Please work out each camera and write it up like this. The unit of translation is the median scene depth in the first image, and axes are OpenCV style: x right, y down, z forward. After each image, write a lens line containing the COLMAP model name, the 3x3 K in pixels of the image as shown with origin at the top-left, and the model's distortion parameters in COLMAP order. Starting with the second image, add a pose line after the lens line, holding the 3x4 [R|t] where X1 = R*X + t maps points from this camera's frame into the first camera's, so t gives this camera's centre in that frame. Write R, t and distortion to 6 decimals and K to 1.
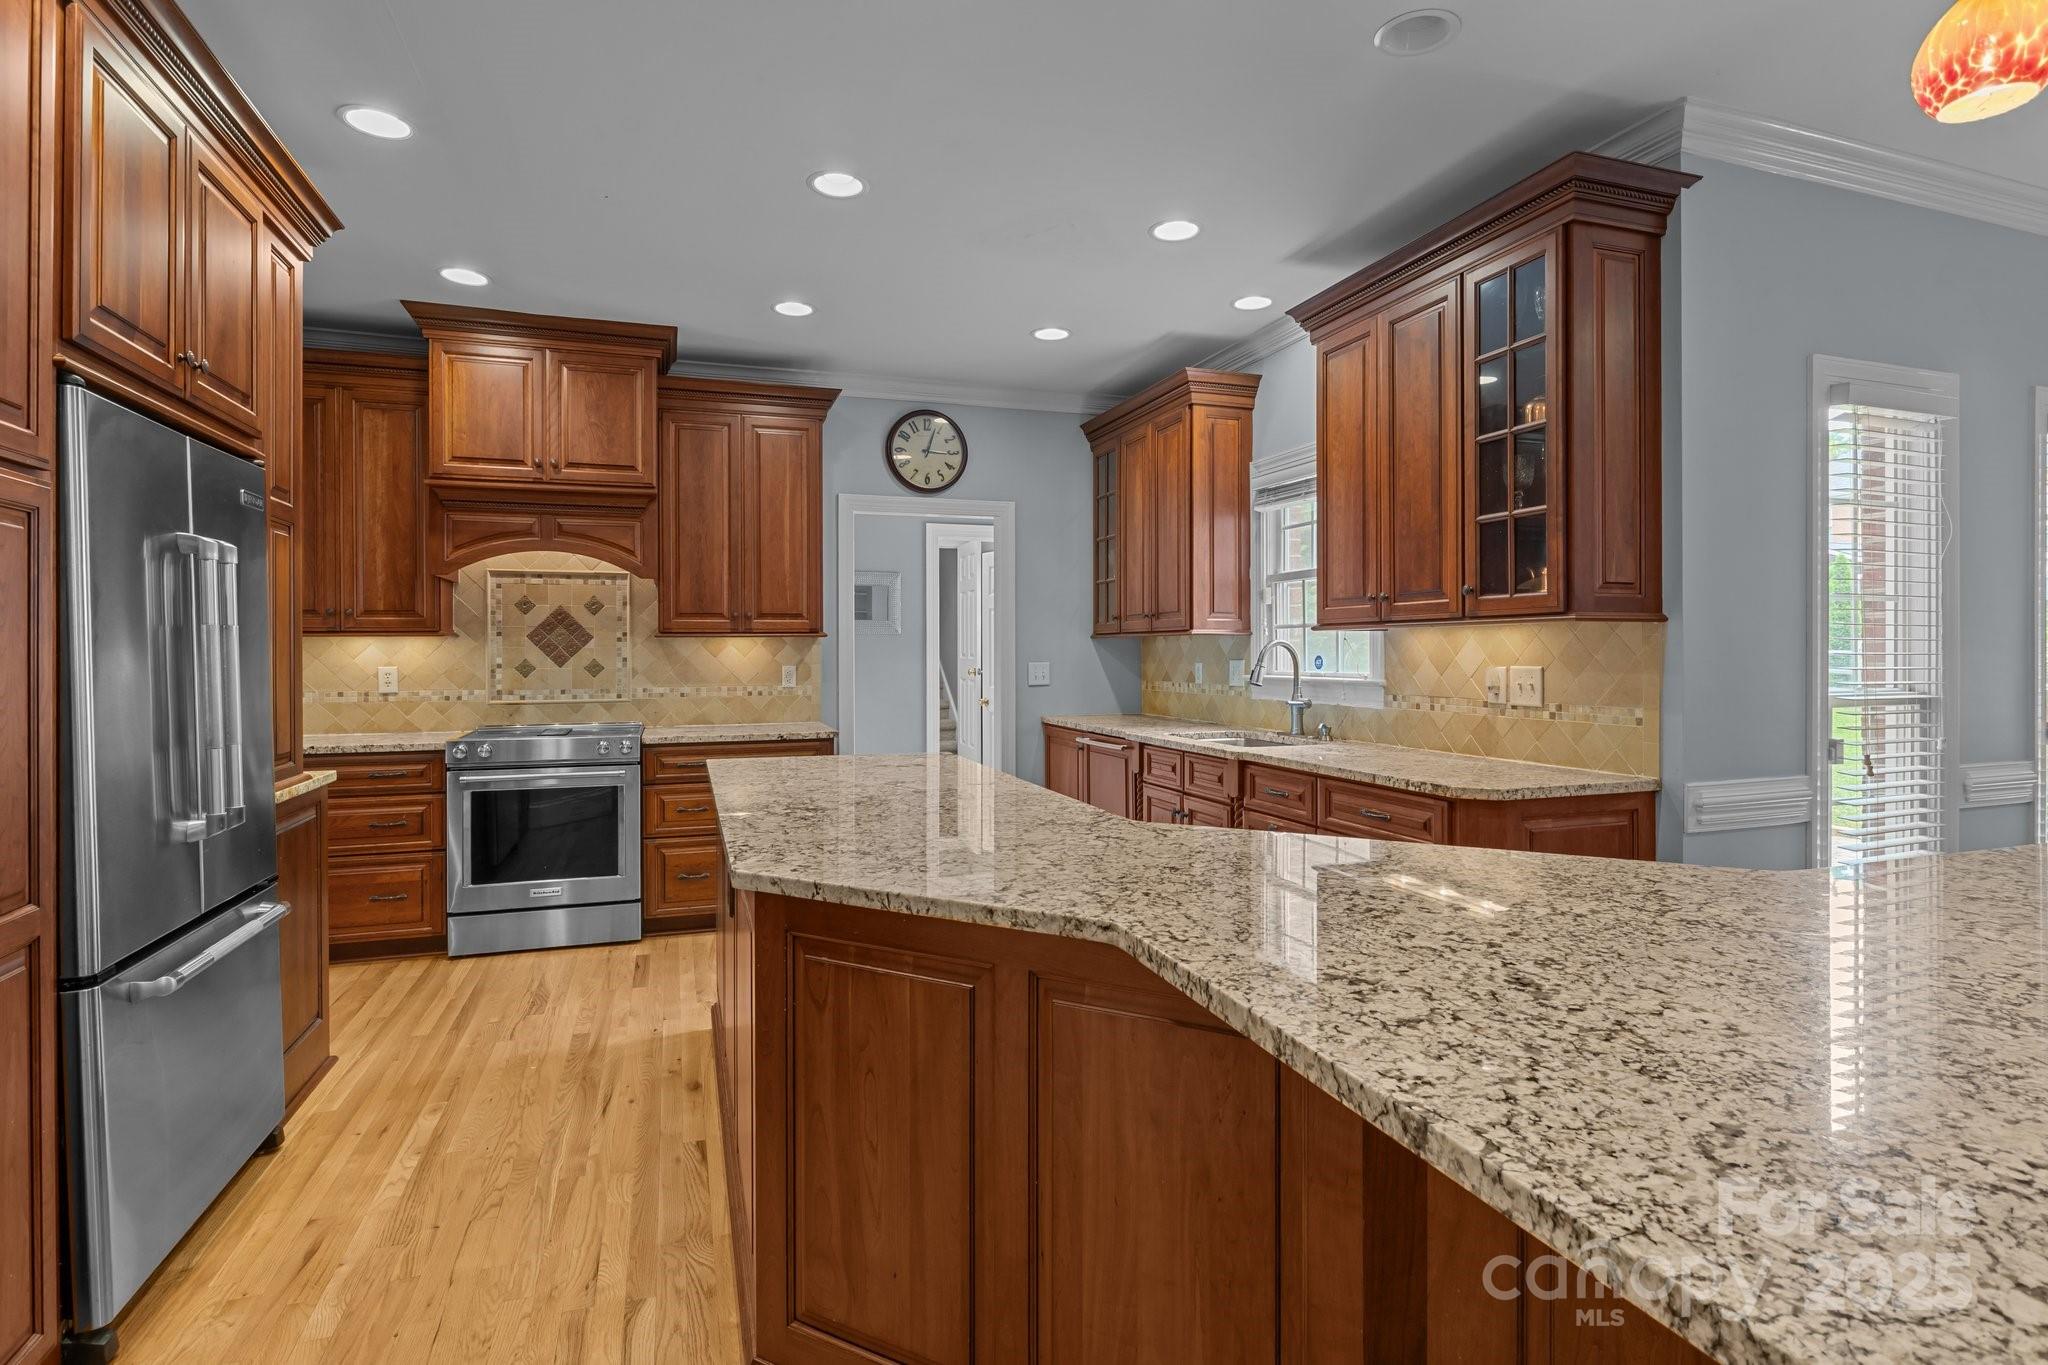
lens RADIAL K [[1028.5, 0, 1024.3], [0, 1028.5, 649.4], [0, 0, 1]] dist [-0.005727, 0.000299]
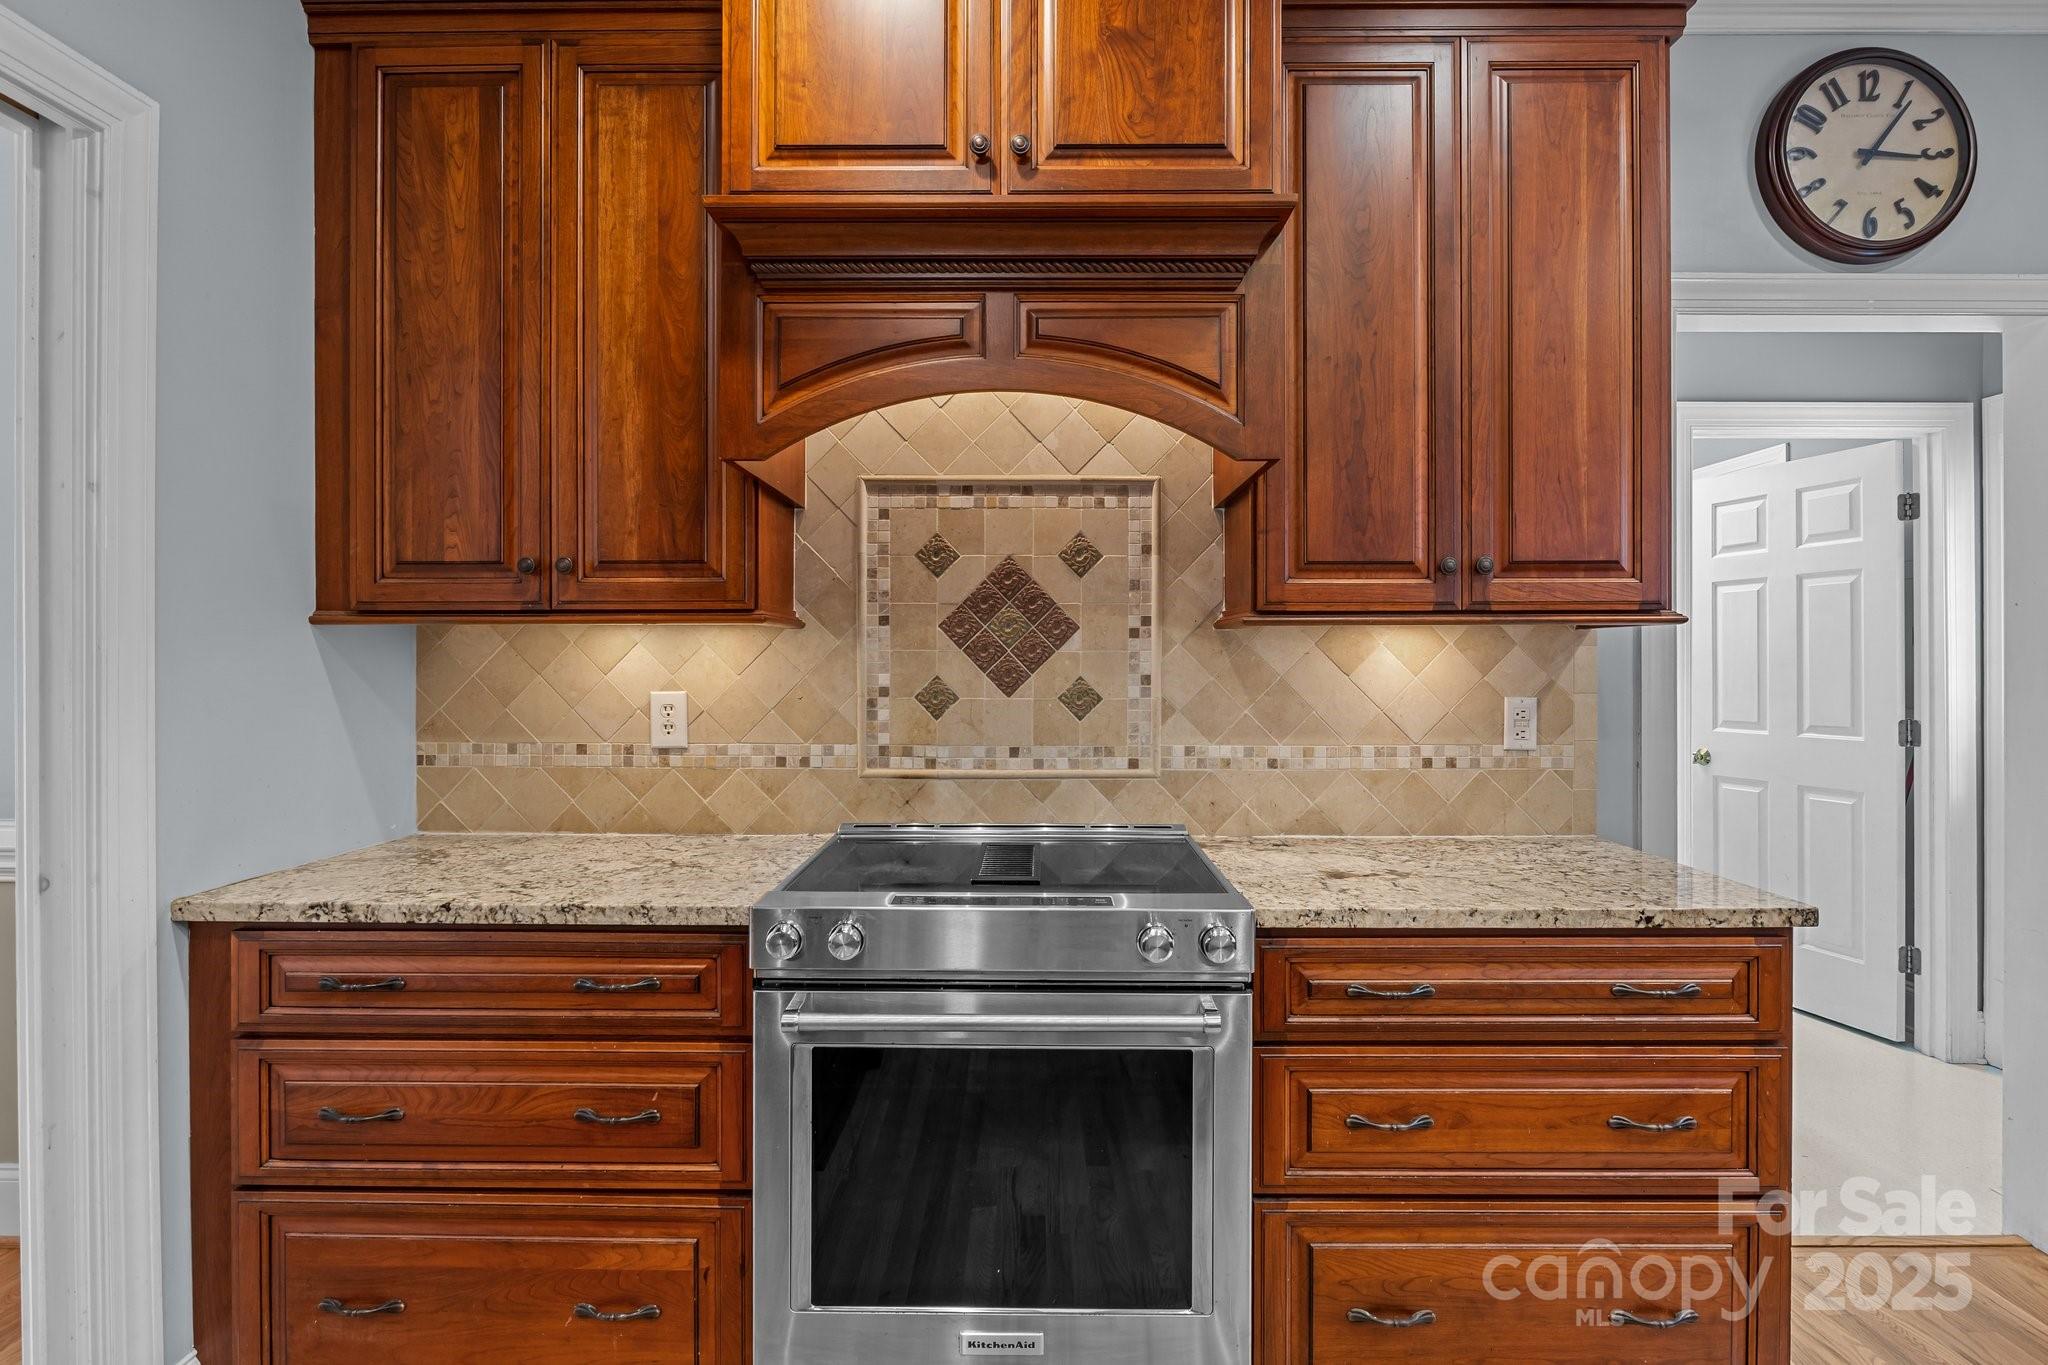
lens RADIAL K [[1028.5, 0, 1020.3], [0, 1028.5, 663.0], [0, 0, 1]] dist [-0.005727, 0.000299]
pose [[0.942618, 0.004522, -0.333842, -0.330131], [-0.003833, 0.999989, 0.002723, 0.002250], [0.333851, -0.001287, 0.942625, 0.644932]]
